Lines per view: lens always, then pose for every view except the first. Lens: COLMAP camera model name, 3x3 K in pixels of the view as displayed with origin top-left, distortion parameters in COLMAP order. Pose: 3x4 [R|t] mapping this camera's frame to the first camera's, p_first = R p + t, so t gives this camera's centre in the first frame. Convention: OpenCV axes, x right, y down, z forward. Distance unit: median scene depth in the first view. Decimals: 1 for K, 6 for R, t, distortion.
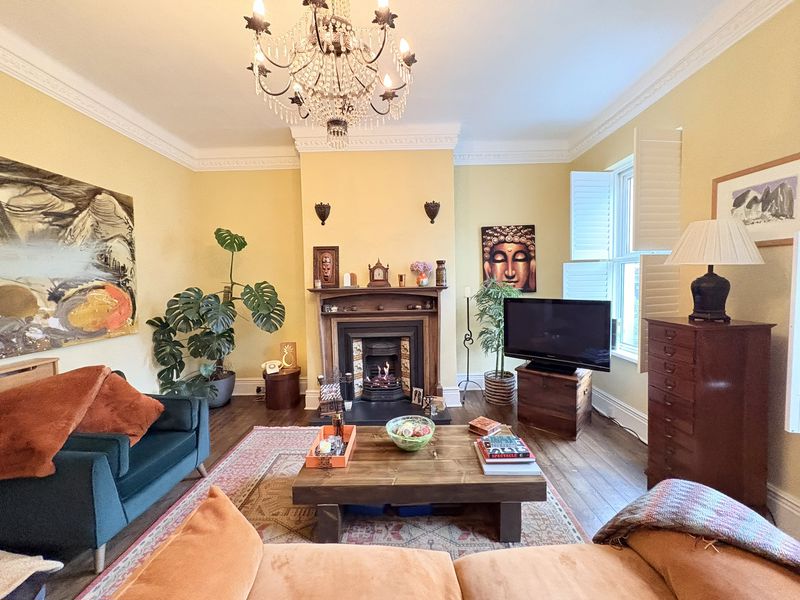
lens RADIAL K [[319.8, 0, 400.0], [0, 319.8, 300.0], [0, 0, 1]] dist [0.000586, -0.000036]
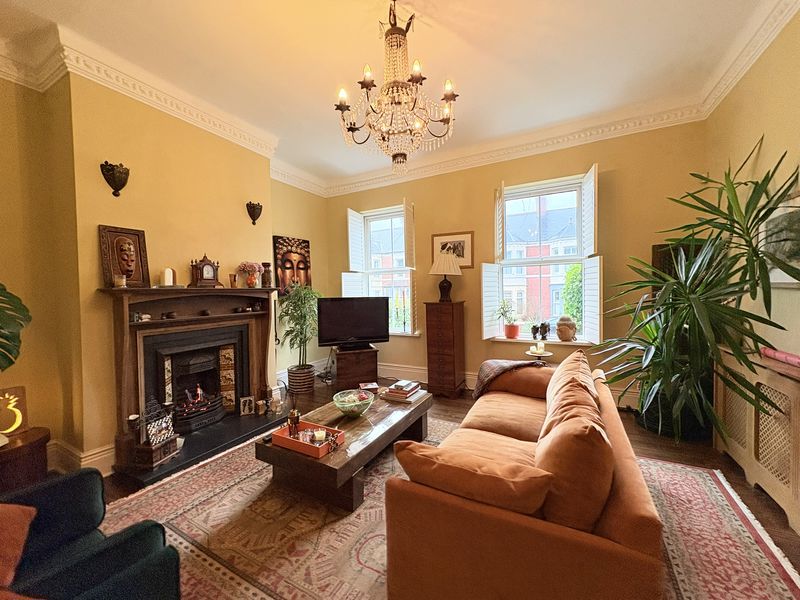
lens RADIAL K [[319.8, 0, 400.0], [0, 319.8, 300.0], [0, 0, 1]] dist [0.000586, -0.000036]
pose [[0.459258, -0.015925, 0.888160, -0.561674], [0.064254, 0.997816, -0.015334, 0.035867], [-0.885976, 0.064110, 0.459278, 0.158537]]
